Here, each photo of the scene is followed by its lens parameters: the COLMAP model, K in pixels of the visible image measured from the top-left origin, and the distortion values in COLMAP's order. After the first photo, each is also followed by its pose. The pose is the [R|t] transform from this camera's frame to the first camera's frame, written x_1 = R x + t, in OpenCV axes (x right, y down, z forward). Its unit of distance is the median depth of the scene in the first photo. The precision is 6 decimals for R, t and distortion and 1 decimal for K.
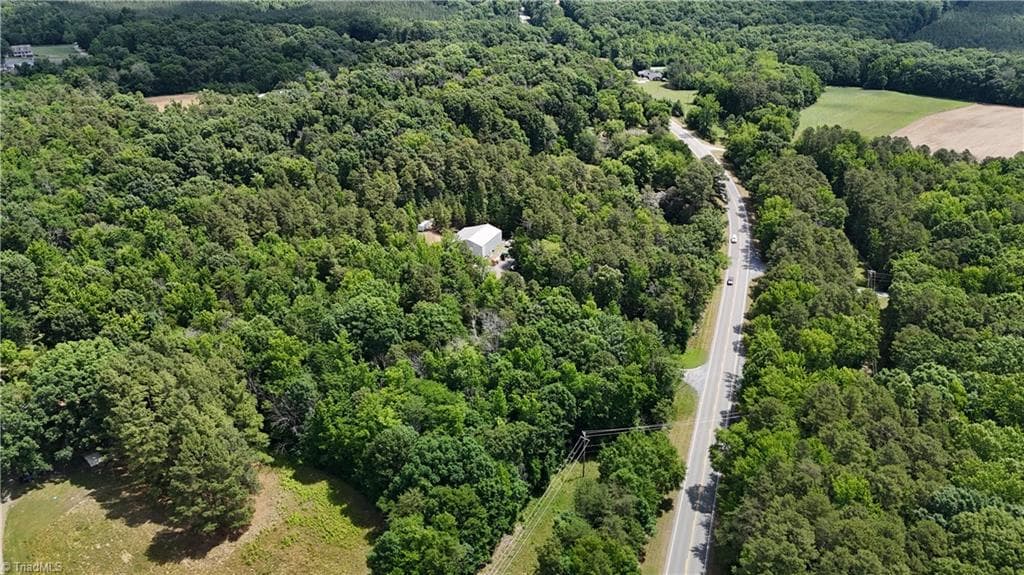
lens RADIAL K [[751.0, 0, 519.8], [0, 751.0, 287.5], [0, 0, 1]] dist [0.078932, -0.078105]
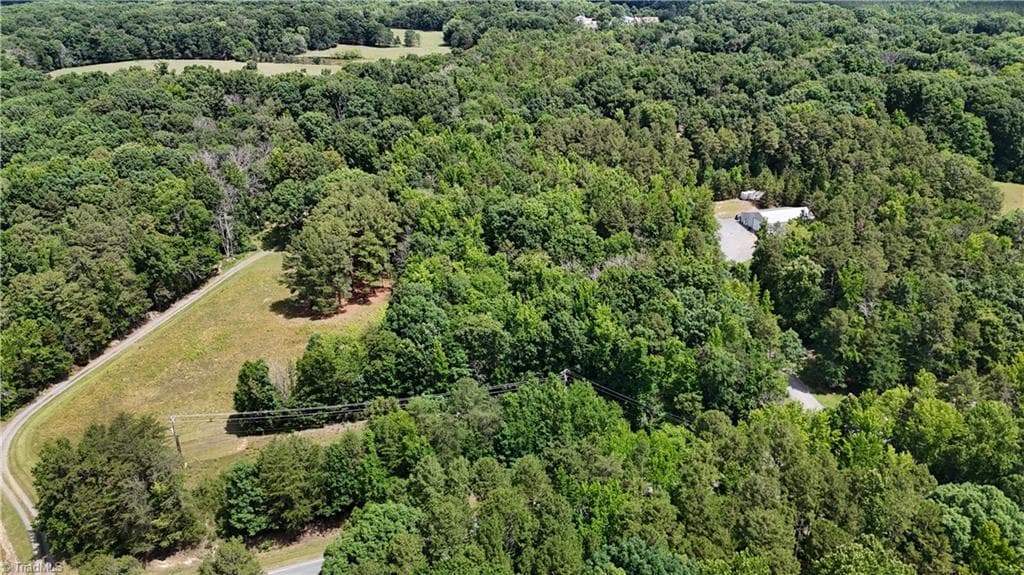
lens RADIAL K [[751.0, 0, 515.8], [0, 751.0, 289.1], [0, 0, 1]] dist [0.078932, -0.078105]
pose [[0.626354, 0.319256, -0.711166, 0.444702], [-0.331059, 0.934874, 0.128105, 0.001167], [0.705748, 0.155199, 0.691254, 0.205529]]
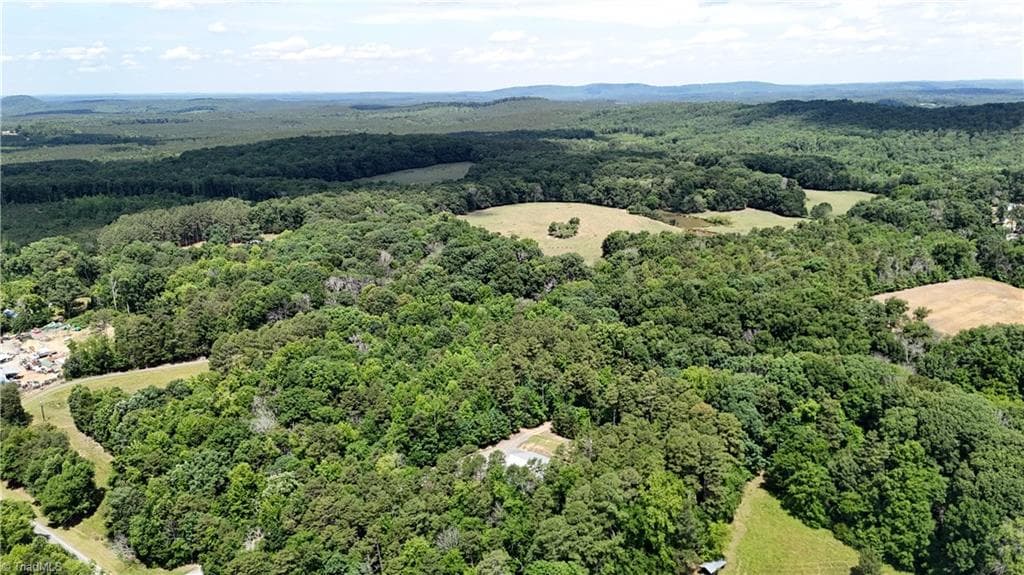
lens RADIAL K [[751.0, 0, 512.3], [0, 751.0, 292.2], [0, 0, 1]] dist [0.078932, -0.078105]
pose [[-0.293724, 0.262462, -0.919152, 0.709936], [-0.400165, 0.839490, 0.367592, -0.569430], [0.868098, 0.475783, -0.141550, 1.109082]]
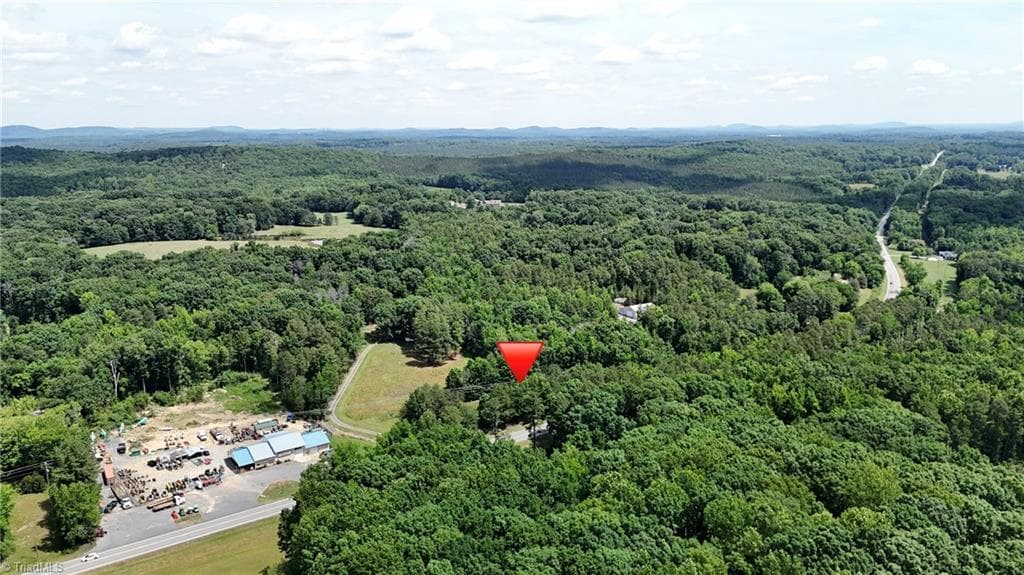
lens RADIAL K [[751.0, 0, 514.4], [0, 751.0, 290.8], [0, 0, 1]] dist [0.078932, -0.078105]
pose [[0.817587, 0.124933, -0.562089, 0.710307], [-0.250185, 0.956295, -0.151355, 0.238459], [0.518613, 0.264372, 0.813110, -0.553878]]
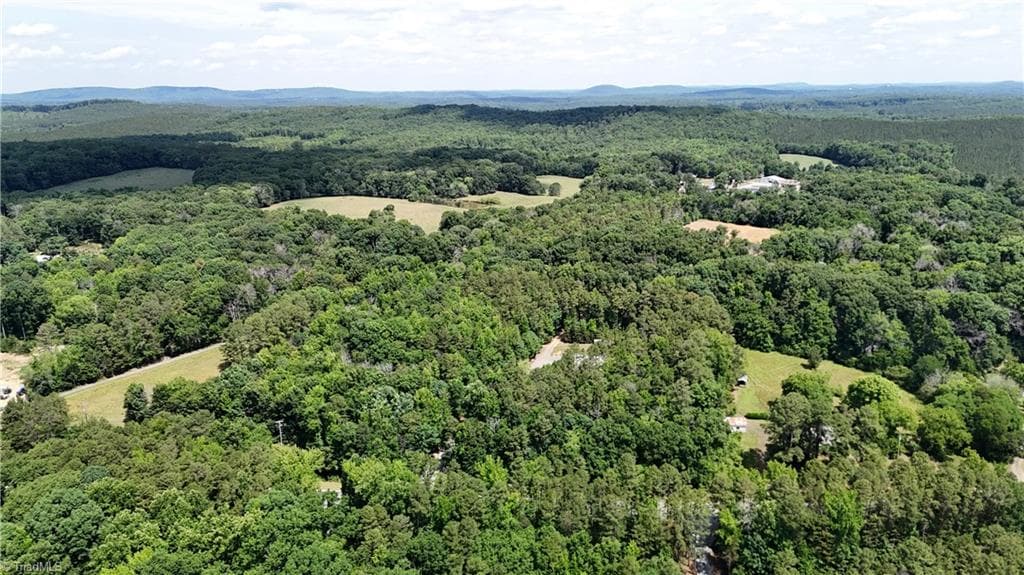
lens RADIAL K [[751.0, 0, 516.9], [0, 751.0, 291.5], [0, 0, 1]] dist [0.078932, -0.078105]
pose [[0.247989, 0.258267, -0.933702, 1.036546], [-0.415410, 0.899052, 0.138351, -0.299245], [0.875178, 0.353559, 0.330242, 0.547326]]
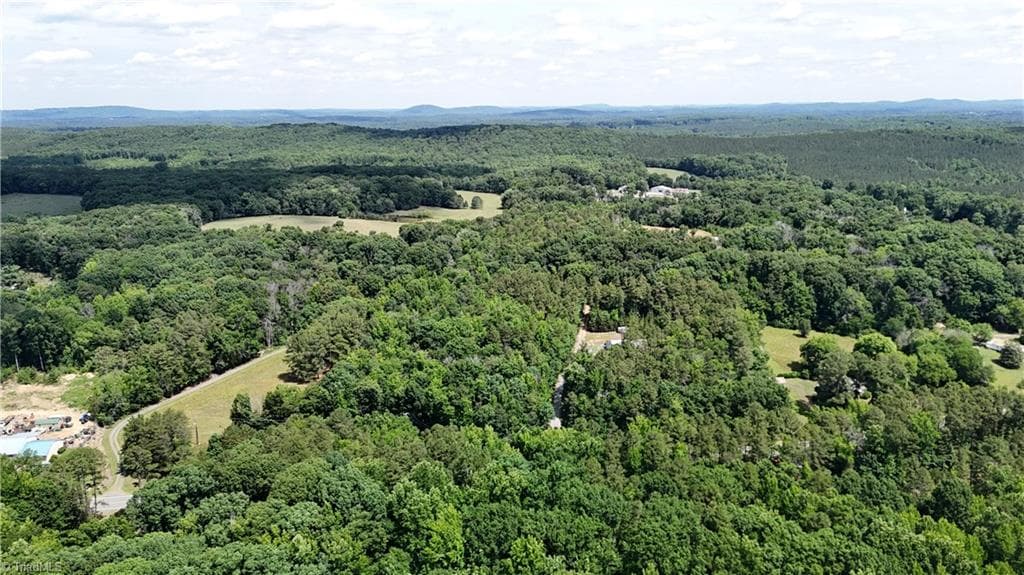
lens RADIAL K [[751.0, 0, 517.9], [0, 751.0, 288.4], [0, 0, 1]] dist [0.078932, -0.078105]
pose [[0.471518, 0.211145, -0.856206, 1.024570], [-0.378780, 0.925279, 0.019582, -0.120485], [0.796364, 0.315081, 0.516263, 0.176592]]
